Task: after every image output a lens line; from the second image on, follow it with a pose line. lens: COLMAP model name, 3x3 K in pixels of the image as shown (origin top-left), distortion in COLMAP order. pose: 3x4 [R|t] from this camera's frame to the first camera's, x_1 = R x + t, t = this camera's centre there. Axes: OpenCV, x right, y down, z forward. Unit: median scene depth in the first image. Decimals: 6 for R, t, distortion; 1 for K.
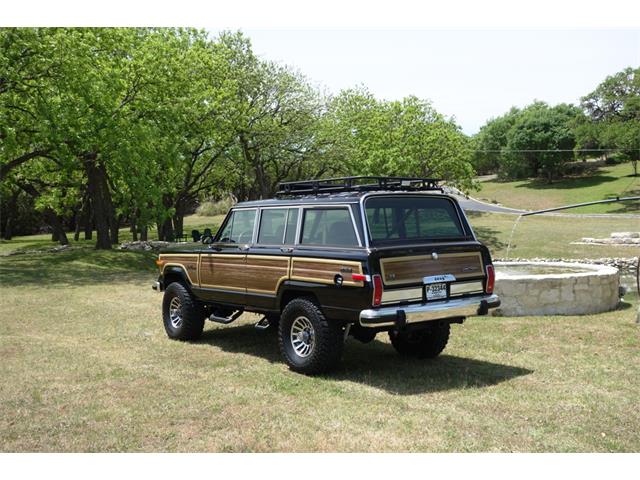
lens RADIAL K [[704.1, 0, 320.0], [0, 704.1, 240.0], [0, 0, 1]] dist [-0.003672, -0.007392]
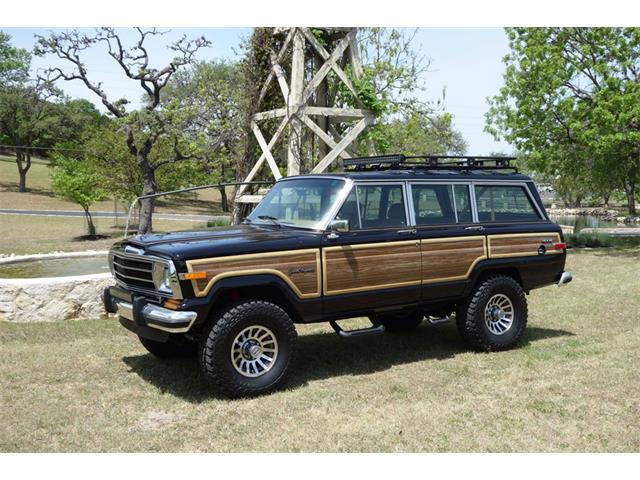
lens RADIAL K [[704.1, 0, 320.0], [0, 704.1, 240.0], [0, 0, 1]] dist [-0.003672, -0.007392]
pose [[0.107726, -0.045226, 0.993151, -0.936648], [0.042449, 0.998263, 0.040855, -0.017062], [-0.993274, 0.037757, 0.109459, 1.031835]]
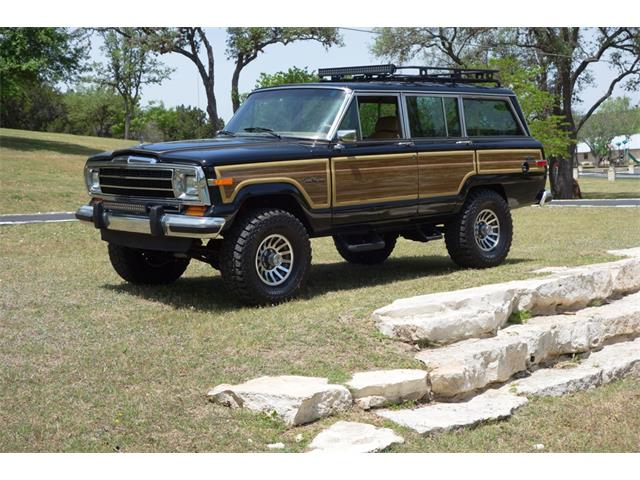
lens RADIAL K [[1028.5, 0, 320.0], [0, 1028.5, 240.0], [0, 0, 1]] dist [0.010079, -0.008311]
pose [[-0.088293, -0.084390, 0.992513, -1.270304], [0.042389, 0.995184, 0.088387, 0.012080], [-0.995192, 0.049876, -0.084290, 1.219656]]
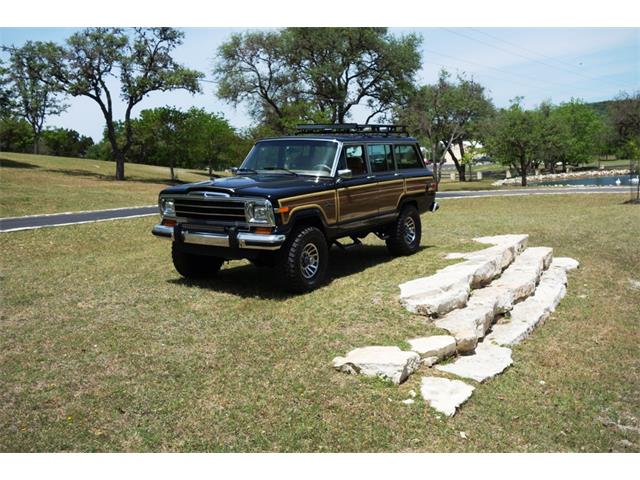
lens RADIAL K [[665.8, 0, 320.0], [0, 665.8, 240.0], [0, 0, 1]] dist [-0.004971, -0.005536]
pose [[-0.326977, -0.113771, 0.938159, -1.163658], [0.046306, 0.989606, 0.136149, -0.041779], [-0.943897, 0.087960, -0.318310, 1.474327]]
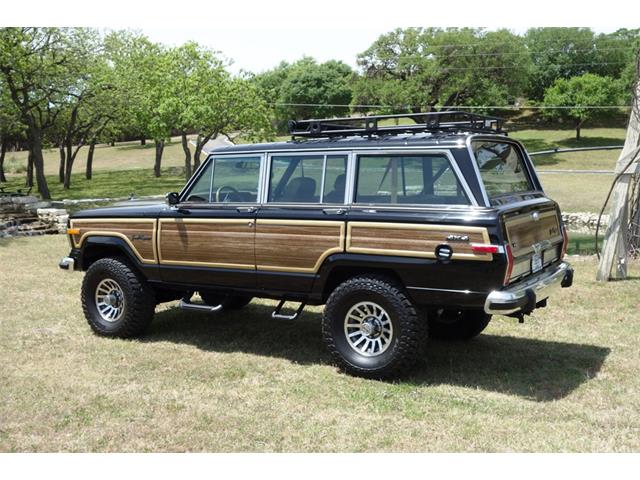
lens RADIAL K [[704.1, 0, 320.0], [0, 704.1, 240.0], [0, 0, 1]] dist [-0.003672, -0.007392]
pose [[0.938068, -0.030797, 0.345079, -0.293671], [0.008458, 0.997780, 0.066056, -0.004804], [-0.346348, -0.059046, 0.936246, 0.299675]]
